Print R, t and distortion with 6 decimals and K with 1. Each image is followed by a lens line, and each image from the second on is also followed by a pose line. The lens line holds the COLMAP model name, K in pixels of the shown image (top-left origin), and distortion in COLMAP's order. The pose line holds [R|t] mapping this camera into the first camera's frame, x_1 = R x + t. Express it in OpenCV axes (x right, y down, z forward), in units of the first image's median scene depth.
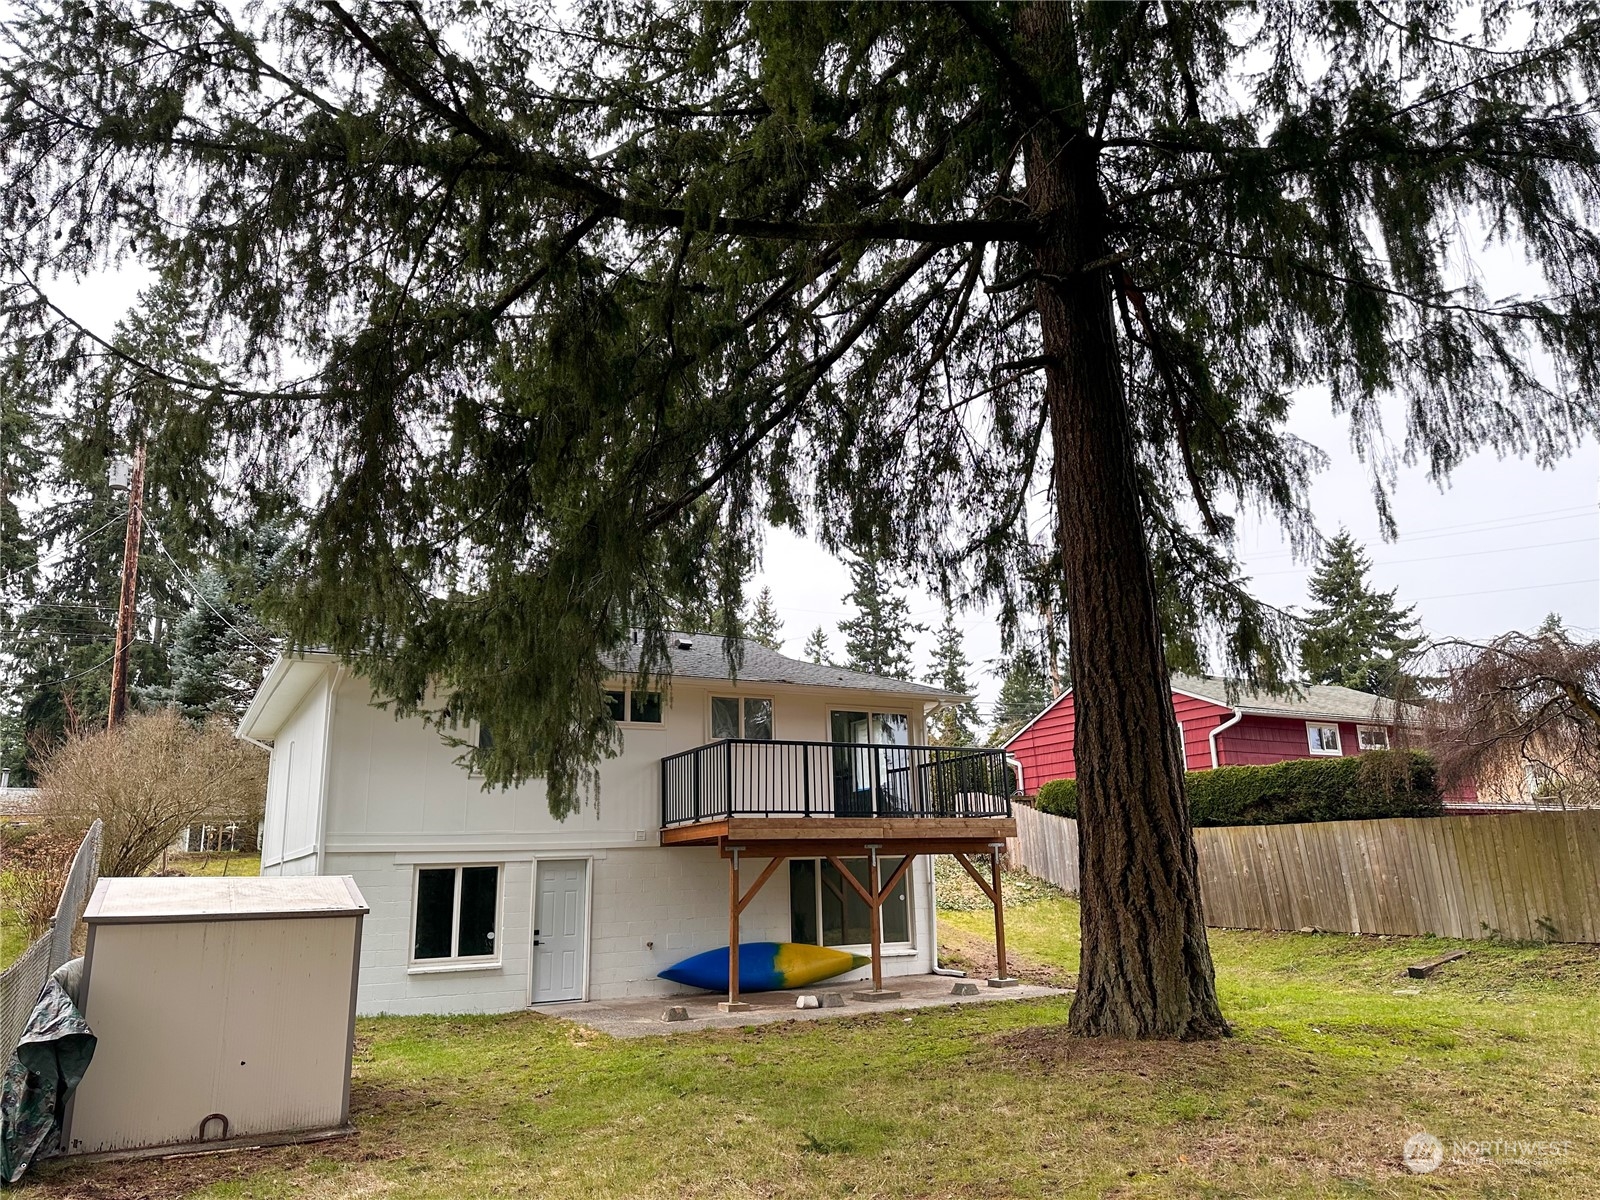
lens RADIAL K [[1099.0, 0, 794.7], [0, 1099.0, 599.6], [0, 0, 1]] dist [0.128524, -0.186572]
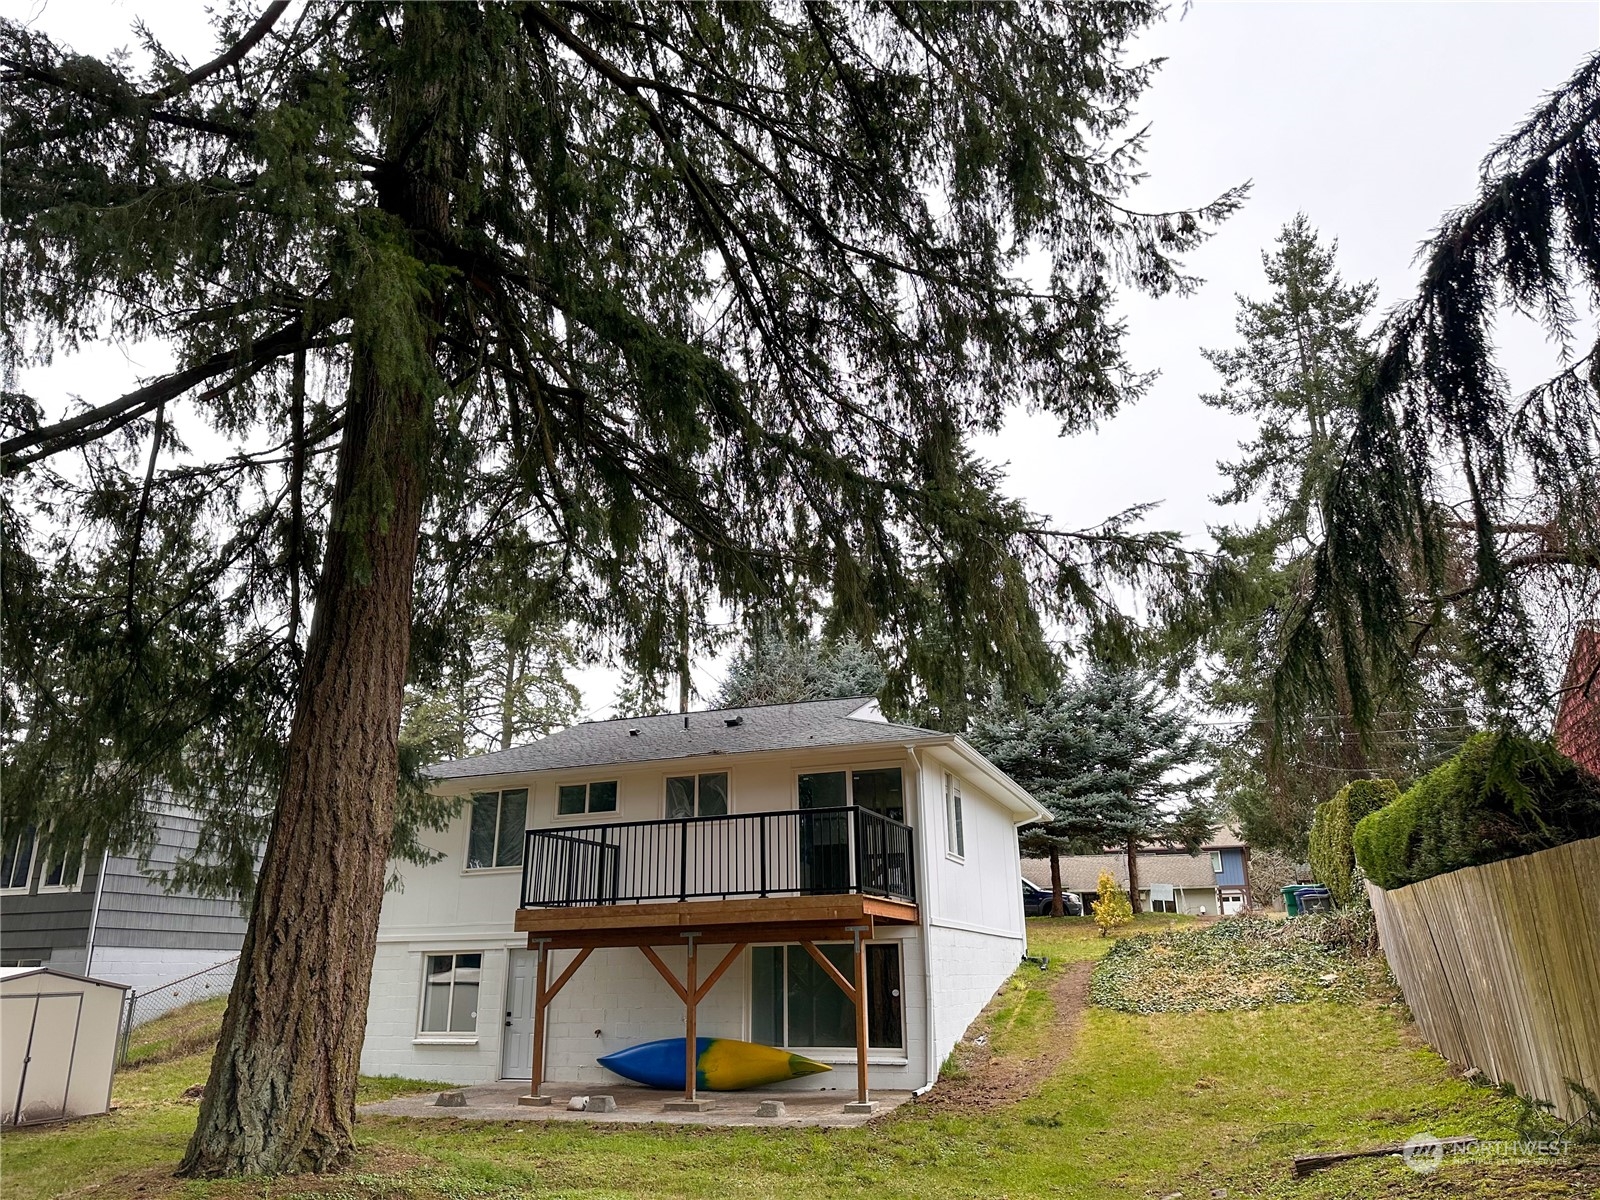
lens RADIAL K [[1099.0, 0, 794.7], [0, 1099.0, 599.6], [0, 0, 1]] dist [0.128524, -0.186572]
pose [[0.628668, -0.223970, -0.744724, 0.753986], [0.188603, 0.972951, -0.133396, 0.085628], [0.754457, -0.056596, 0.653905, 0.440360]]
